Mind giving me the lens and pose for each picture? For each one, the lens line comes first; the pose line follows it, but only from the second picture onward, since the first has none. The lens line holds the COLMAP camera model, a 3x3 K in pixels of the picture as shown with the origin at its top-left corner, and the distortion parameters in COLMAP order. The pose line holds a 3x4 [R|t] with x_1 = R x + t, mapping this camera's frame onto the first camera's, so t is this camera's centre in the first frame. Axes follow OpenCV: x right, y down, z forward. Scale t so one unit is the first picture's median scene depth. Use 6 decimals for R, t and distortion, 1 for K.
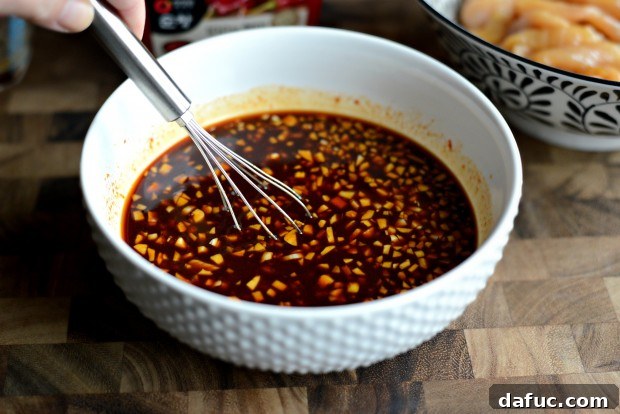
lens RADIAL K [[993.5, 0, 310.0], [0, 993.5, 207.0], [0, 0, 1]] dist [-0.158800, 0.073127]
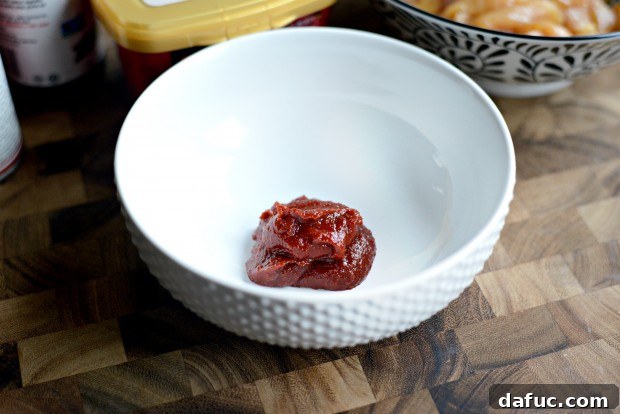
lens RADIAL K [[993.5, 0, 310.0], [0, 993.5, 207.0], [0, 0, 1]] dist [-0.158800, 0.073127]
pose [[0.971691, -0.185138, 0.146769, -0.174449], [0.178131, 0.982198, 0.059645, -0.053584], [-0.155199, -0.031813, 0.987371, -0.081805]]
